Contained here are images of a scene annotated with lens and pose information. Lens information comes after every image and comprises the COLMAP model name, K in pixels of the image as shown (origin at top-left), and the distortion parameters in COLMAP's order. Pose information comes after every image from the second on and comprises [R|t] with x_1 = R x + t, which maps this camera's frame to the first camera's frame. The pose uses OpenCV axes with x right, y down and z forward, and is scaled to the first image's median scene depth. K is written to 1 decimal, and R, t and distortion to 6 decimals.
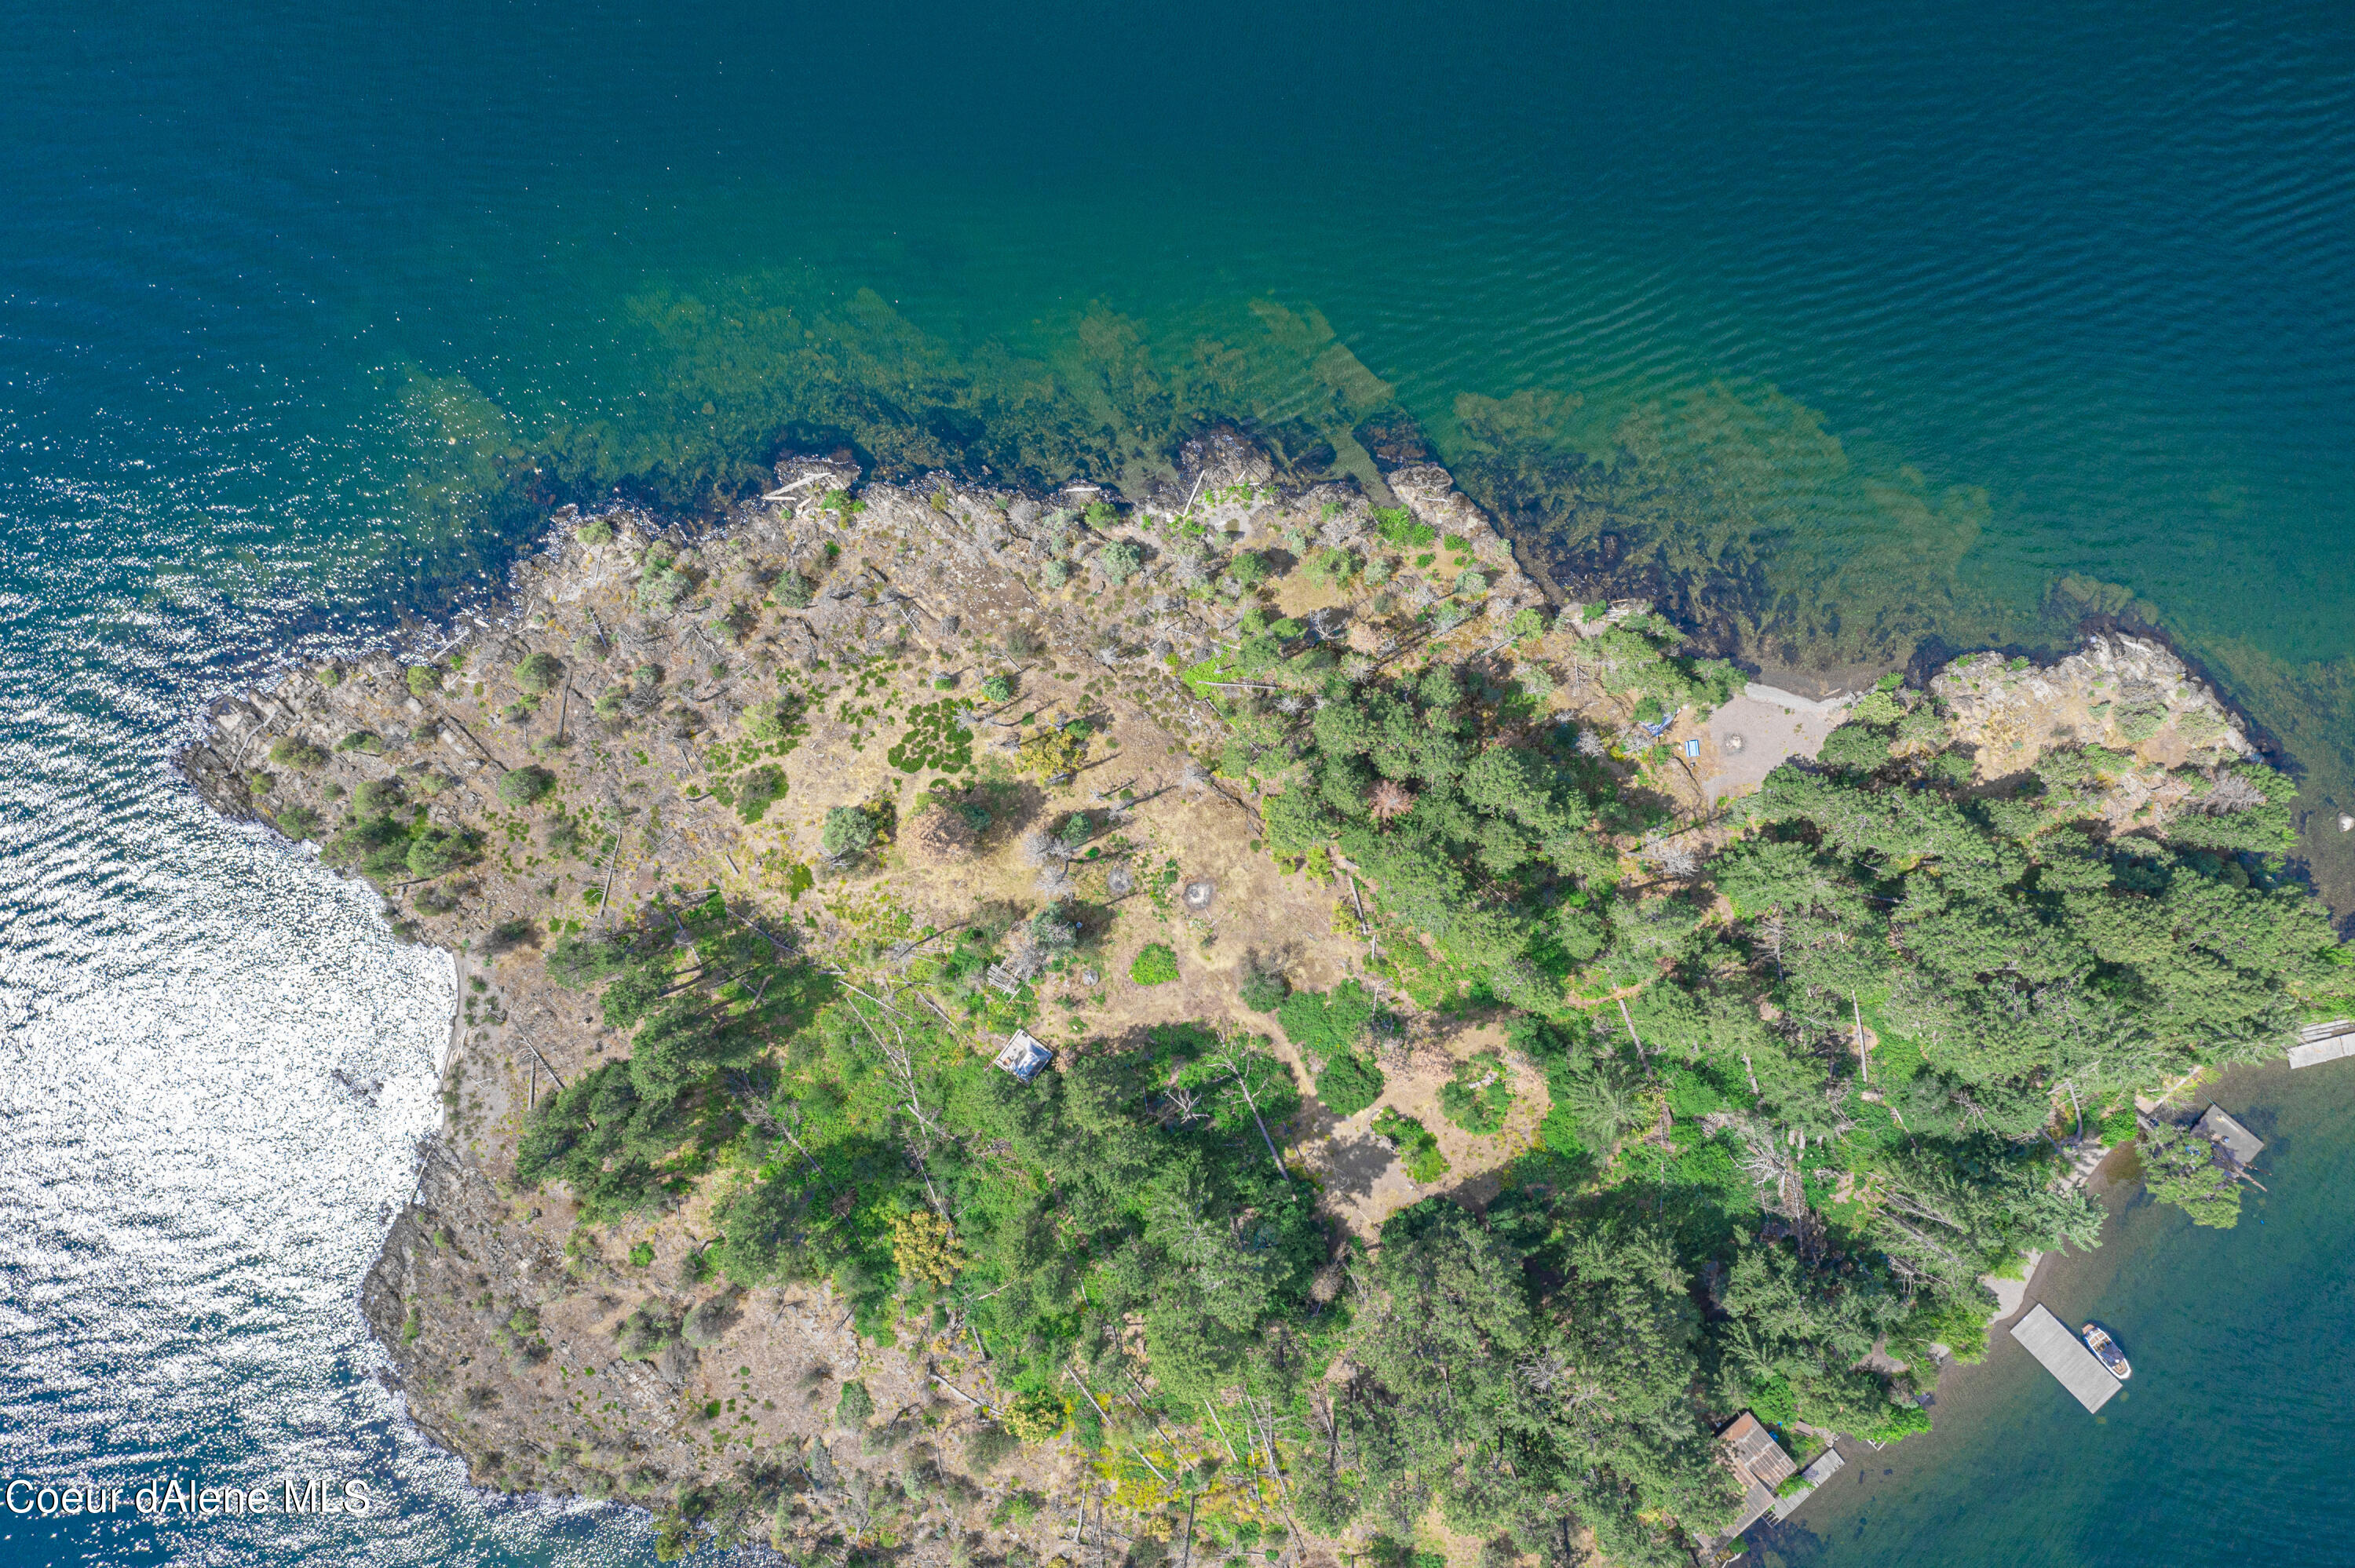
lens RADIAL K [[1844.4, 0, 1177.5], [0, 1844.4, 784.0], [0, 0, 1]] dist [0.052407, -0.012304]
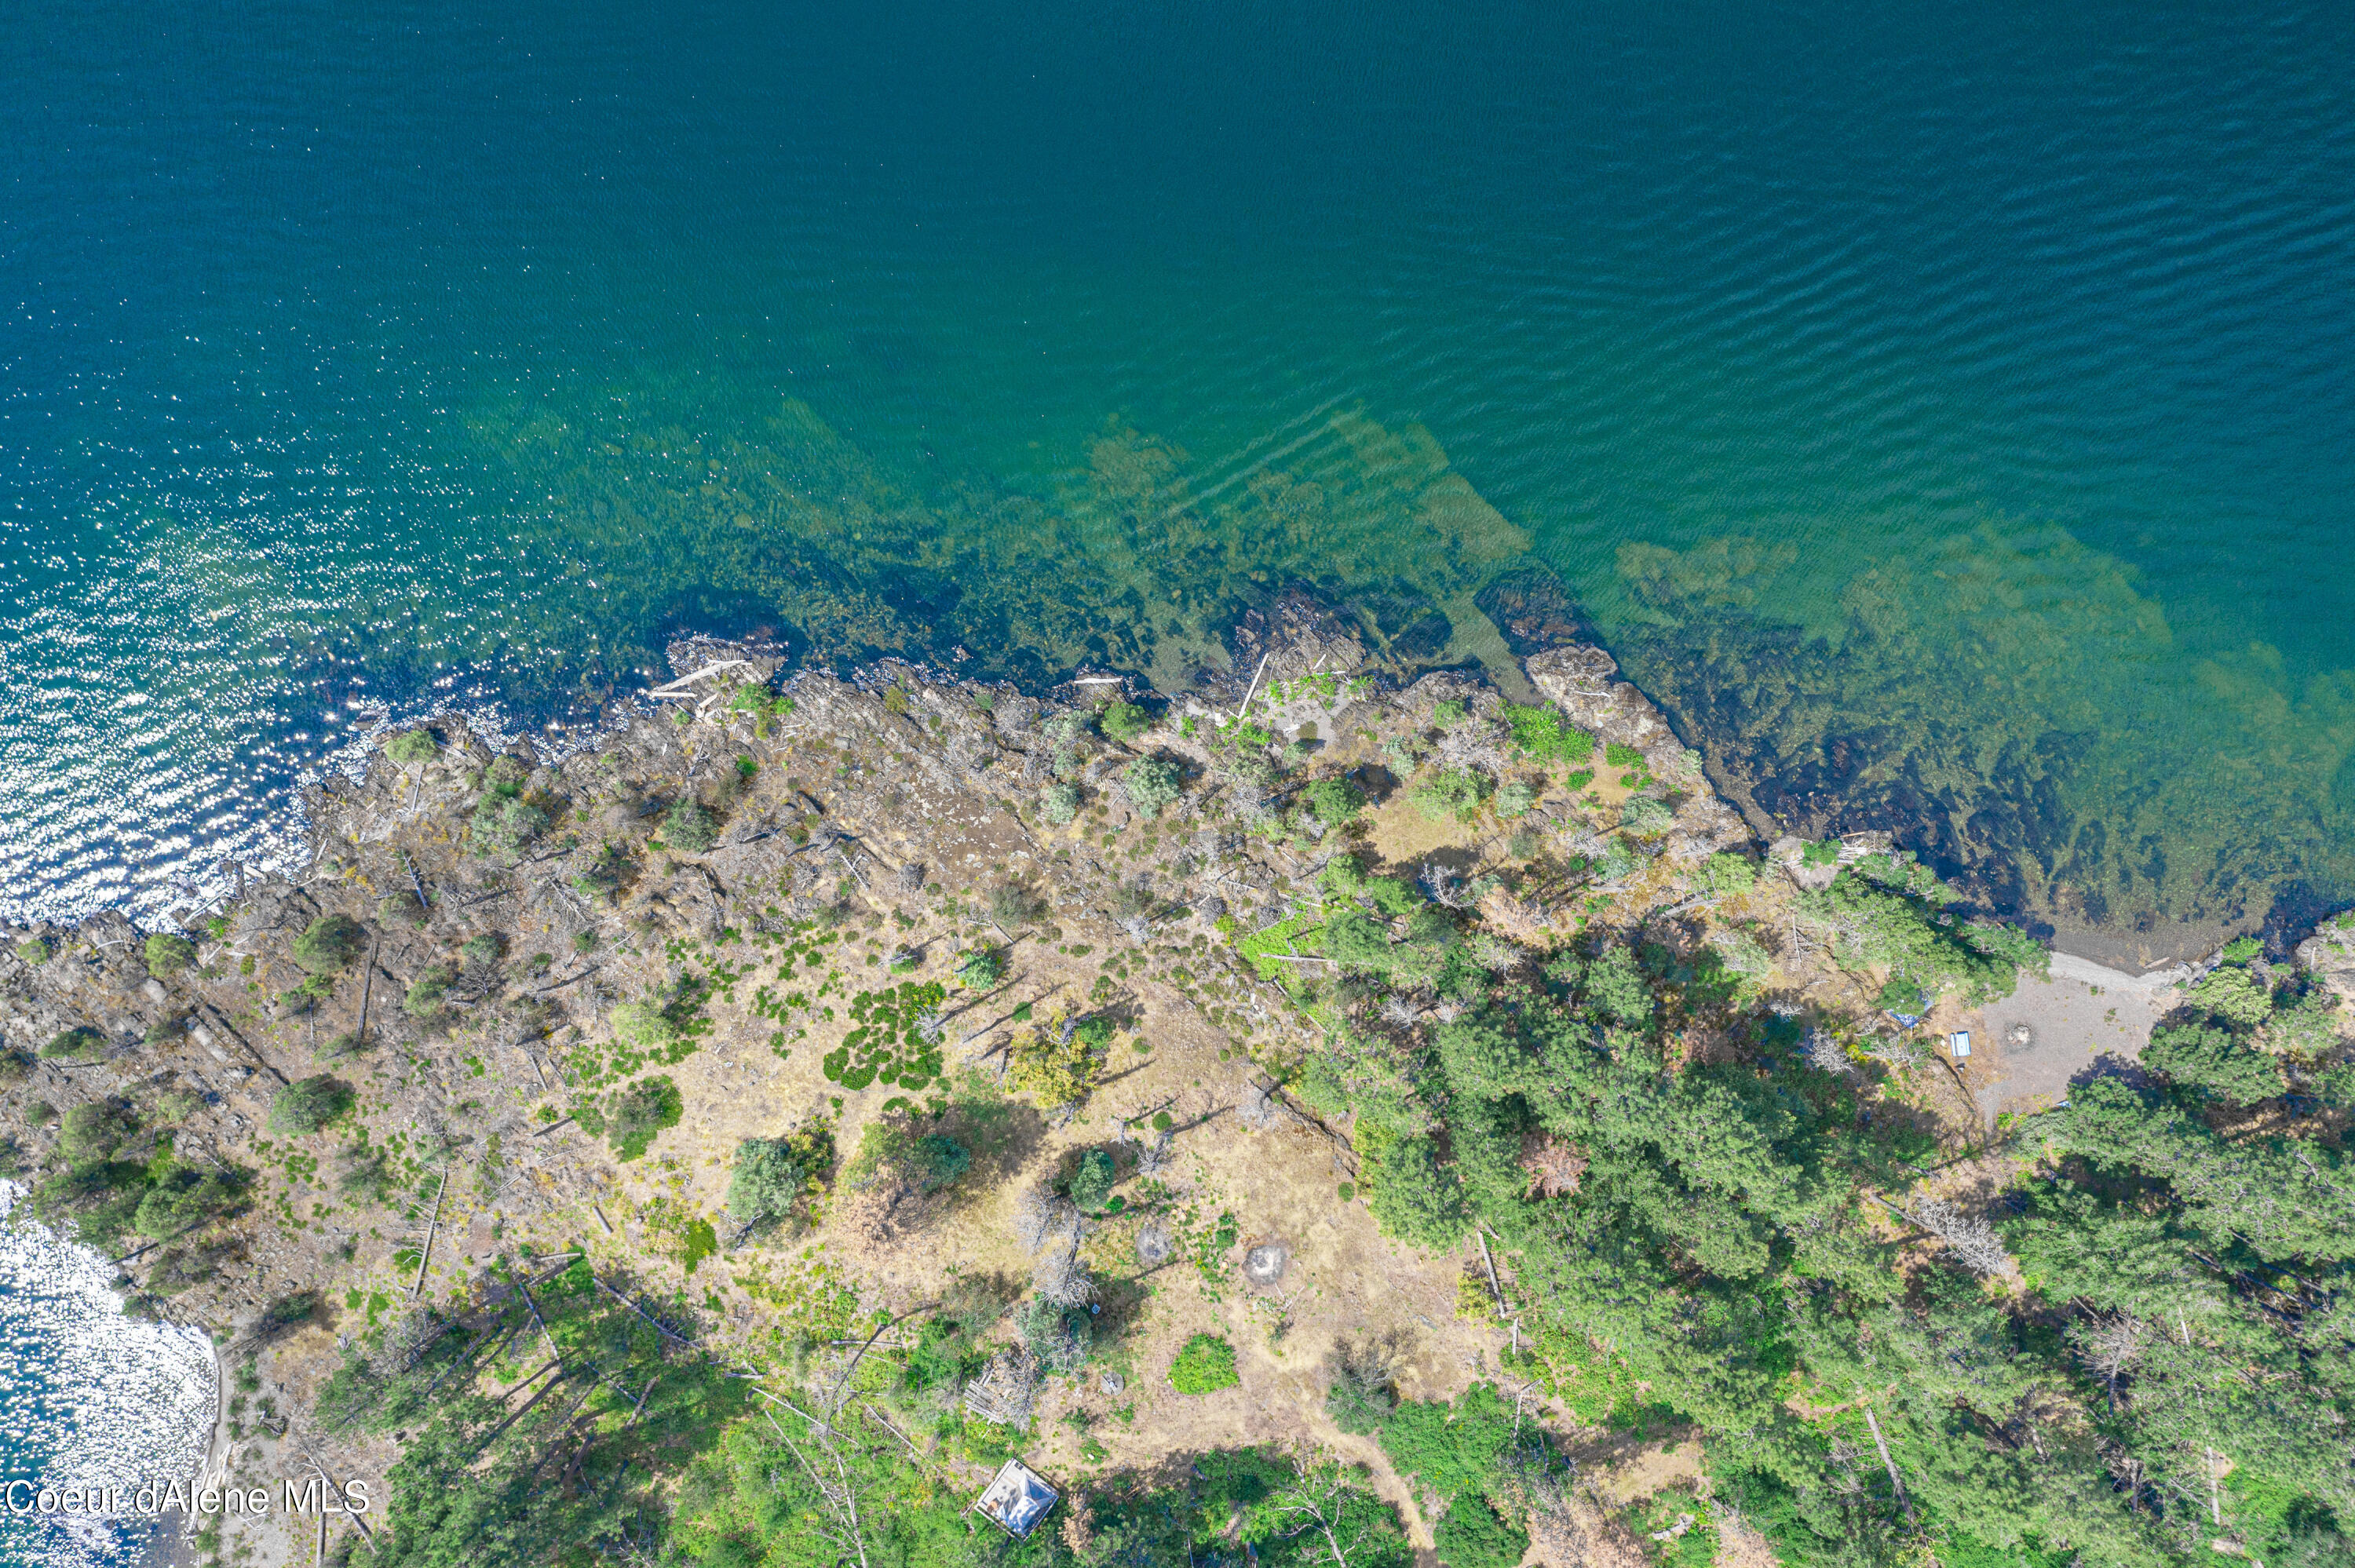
lens RADIAL K [[1844.4, 0, 1177.5], [0, 1844.4, 784.0], [0, 0, 1]] dist [0.052407, -0.012304]
pose [[0.999989, -0.004480, 0.001665, -0.022051], [0.004485, 0.999986, -0.002785, -0.118408], [-0.001653, 0.002792, 0.999995, 0.289390]]
